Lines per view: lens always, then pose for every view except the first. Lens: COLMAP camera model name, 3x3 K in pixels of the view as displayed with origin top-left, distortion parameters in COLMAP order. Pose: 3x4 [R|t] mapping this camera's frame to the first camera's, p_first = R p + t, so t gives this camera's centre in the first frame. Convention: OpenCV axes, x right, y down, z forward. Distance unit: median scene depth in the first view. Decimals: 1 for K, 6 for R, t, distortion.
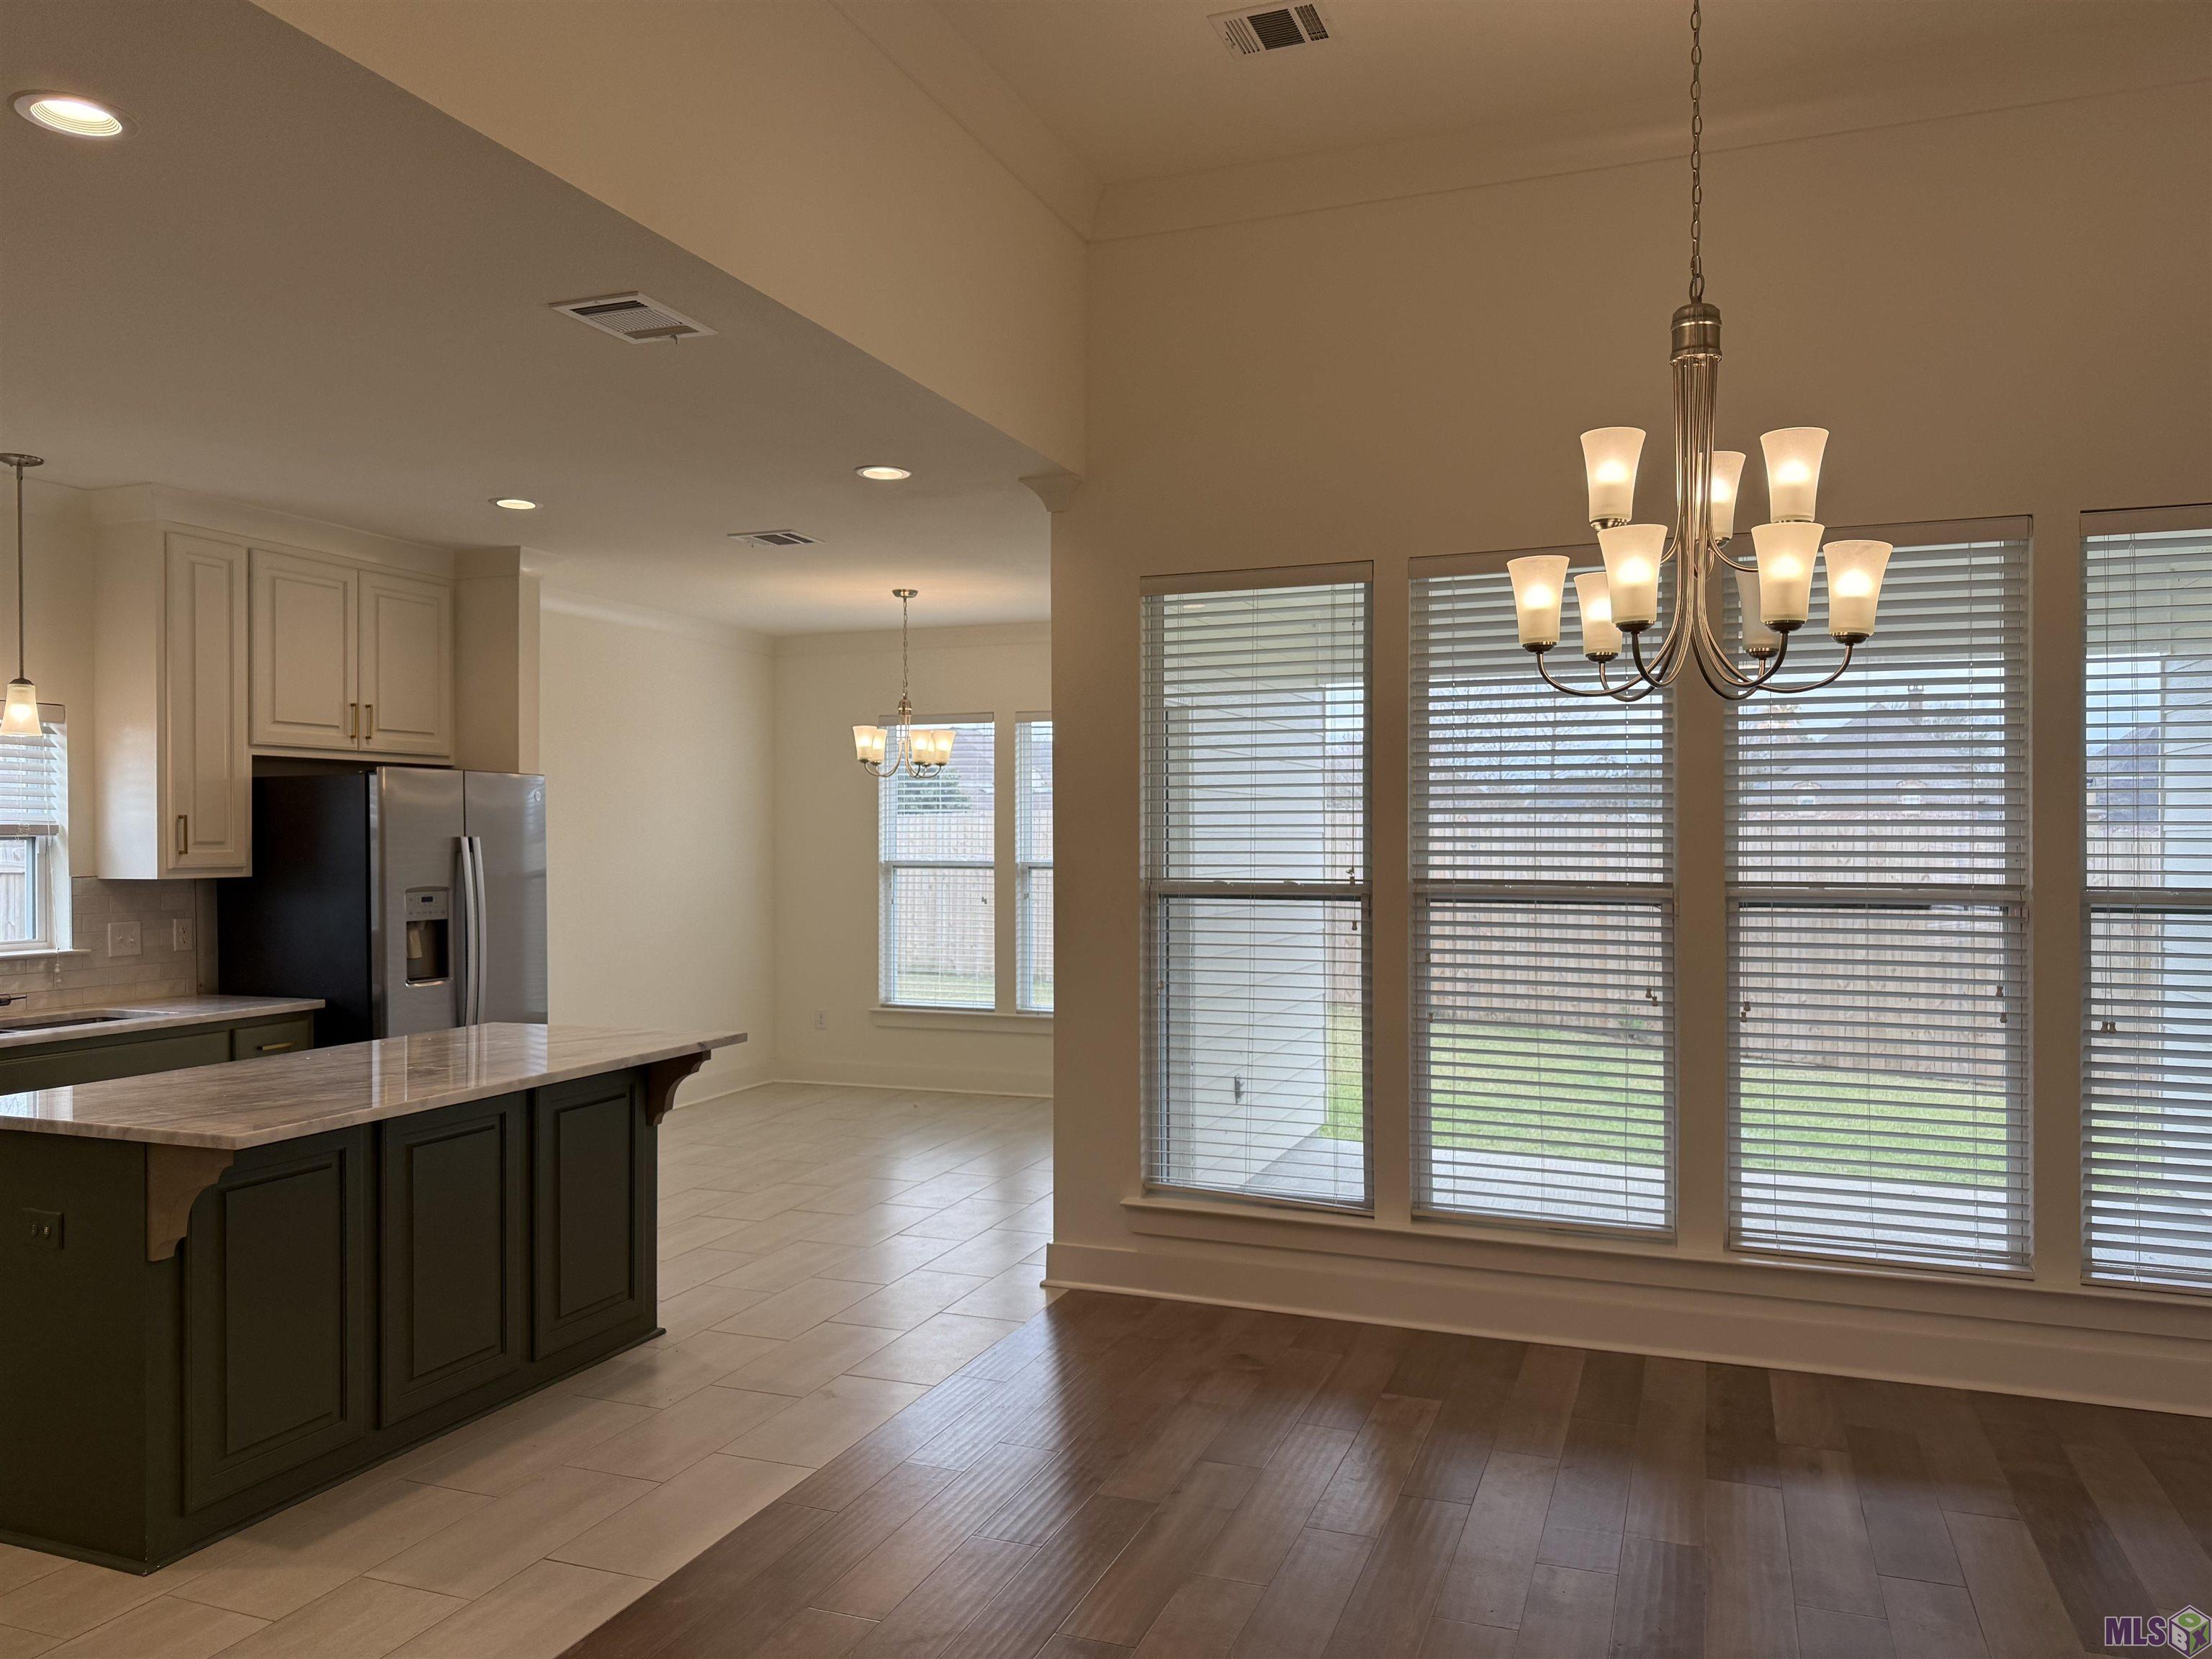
lens RADIAL K [[1573.5, 0, 1138.5], [0, 1573.5, 826.4], [0, 0, 1]] dist [0.073454, -0.089225]
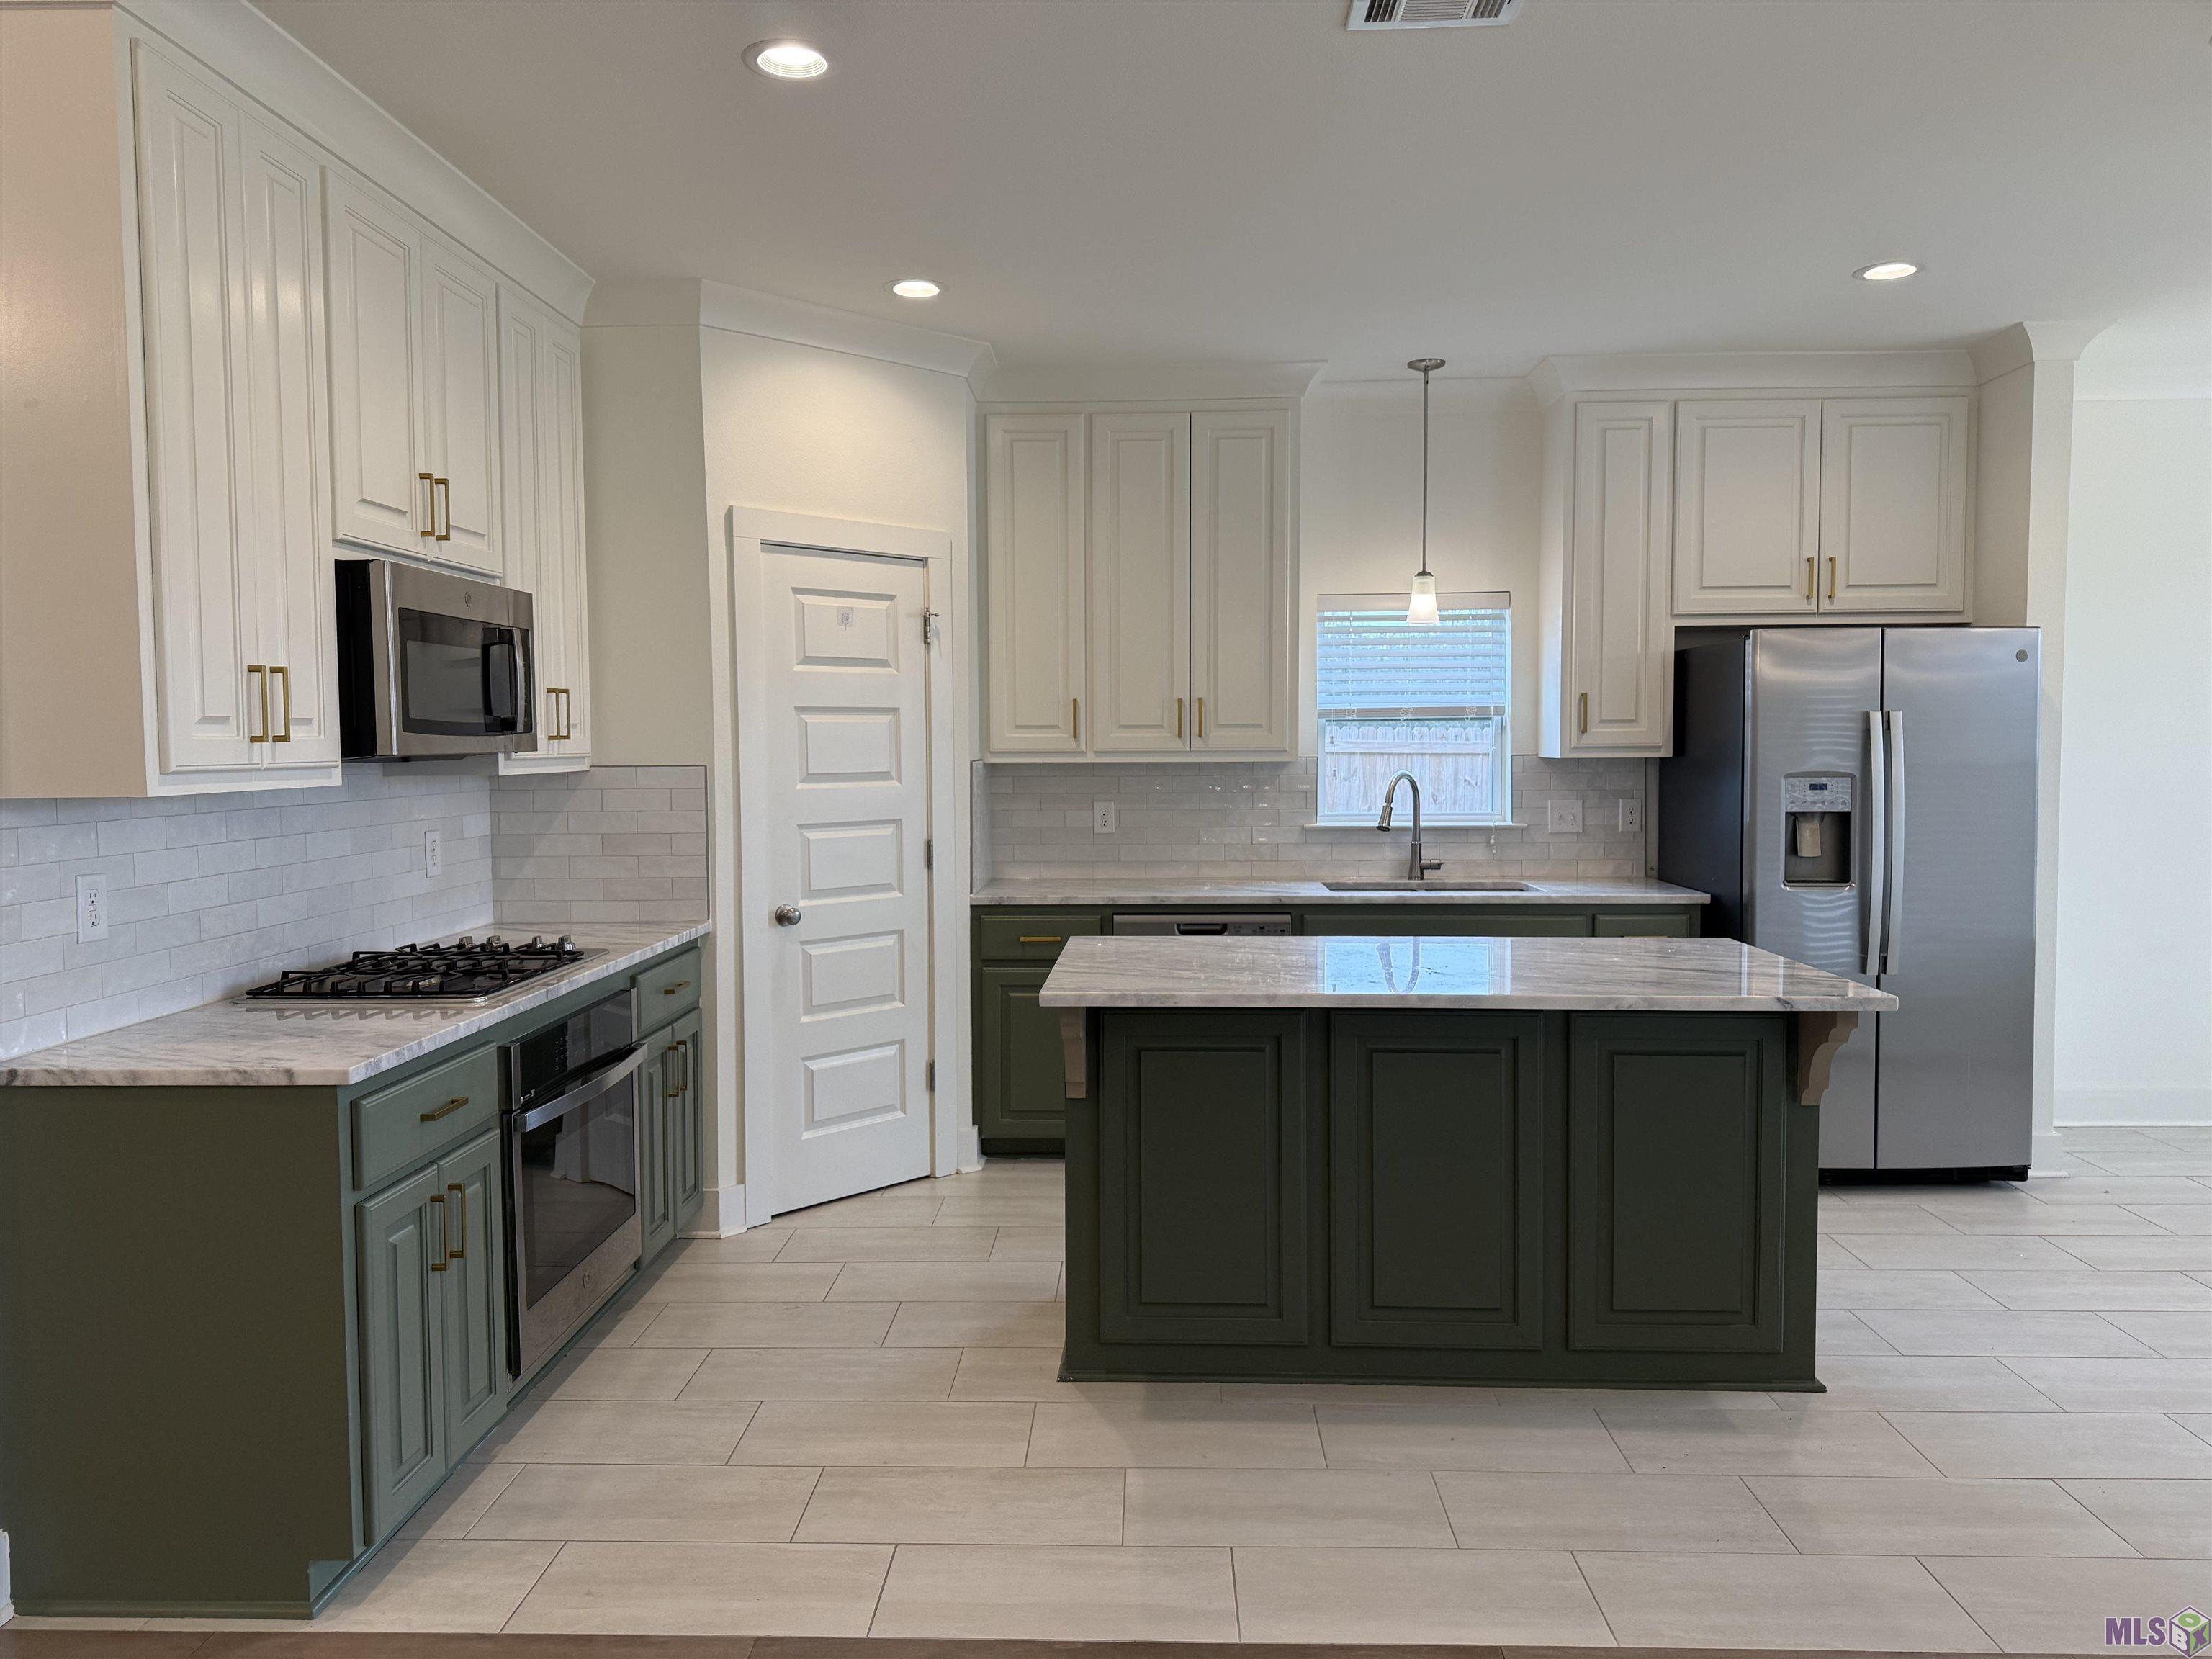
lens RADIAL K [[1573.5, 0, 1138.5], [0, 1573.5, 826.4], [0, 0, 1]] dist [0.073454, -0.089225]
pose [[0.315501, 0.050408, -0.947585, 0.254587], [0.012148, 0.998292, 0.057150, 0.016686], [0.948847, -0.029542, 0.314350, 0.449222]]
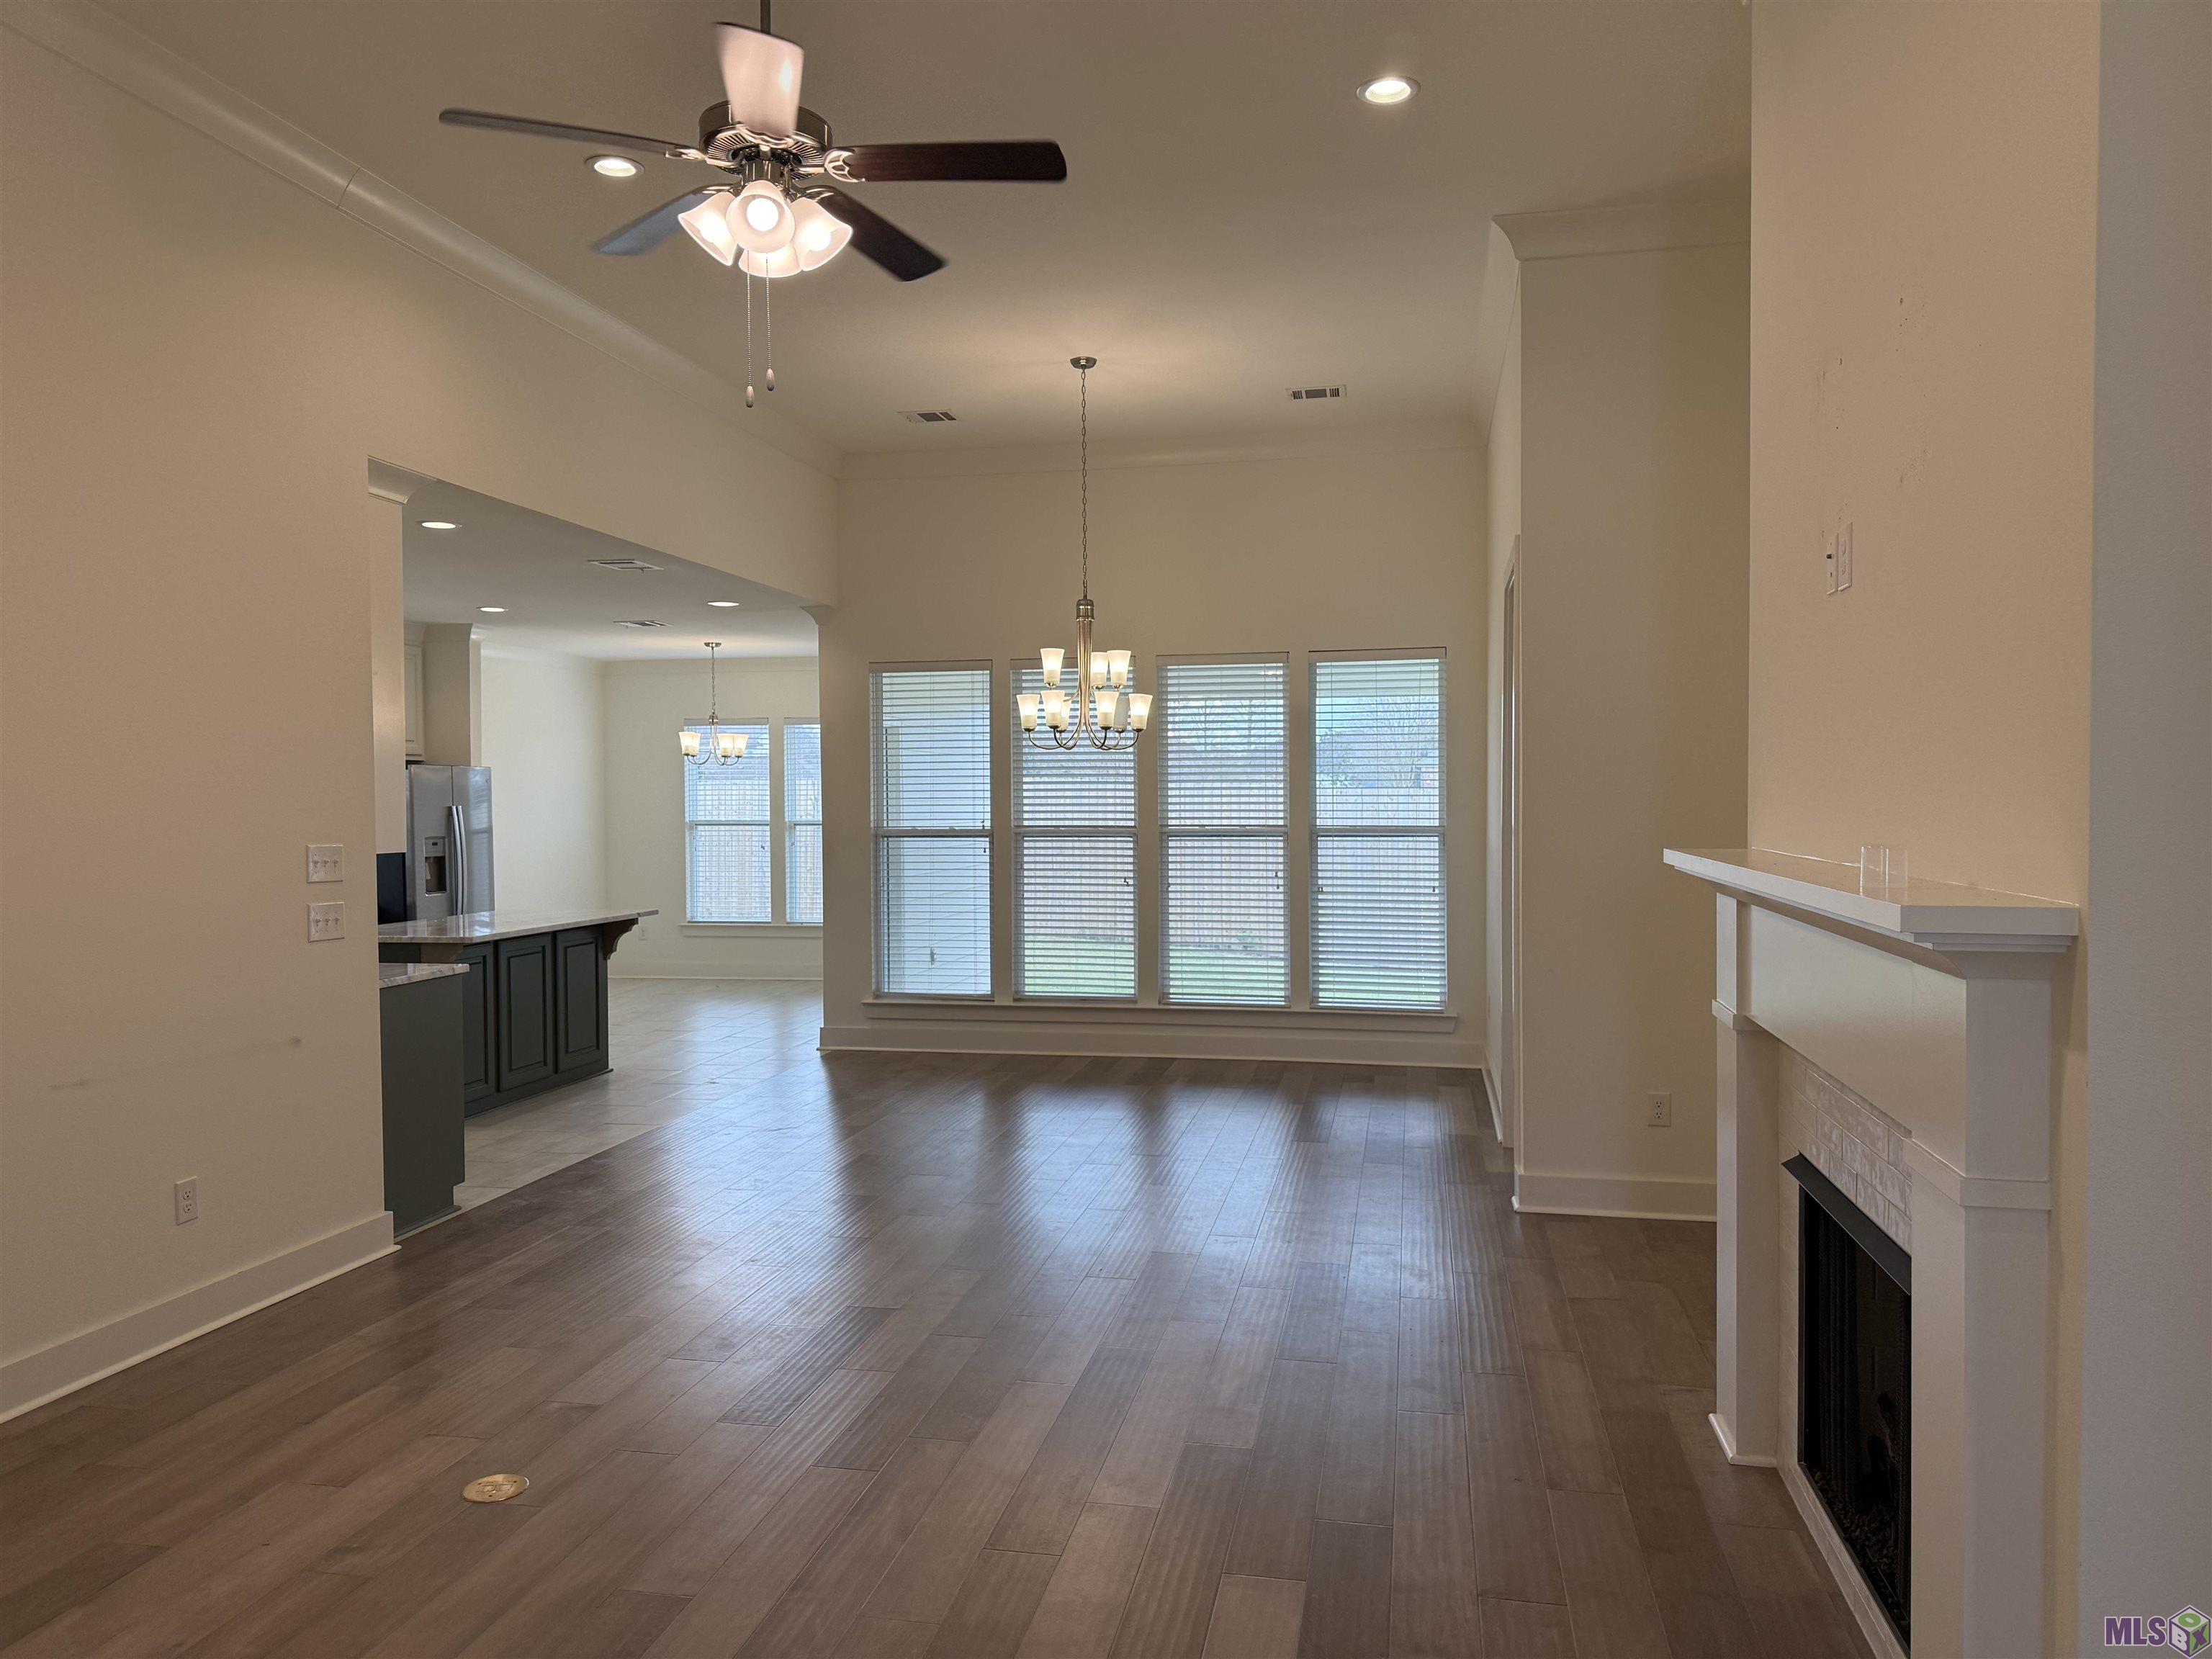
lens RADIAL K [[1573.5, 0, 1138.5], [0, 1573.5, 826.4], [0, 0, 1]] dist [0.073454, -0.089225]
pose [[0.986064, -0.007733, 0.166186, 0.003388], [0.003807, 0.999706, 0.023932, -0.010144], [-0.166322, -0.022966, 0.985804, -0.852278]]
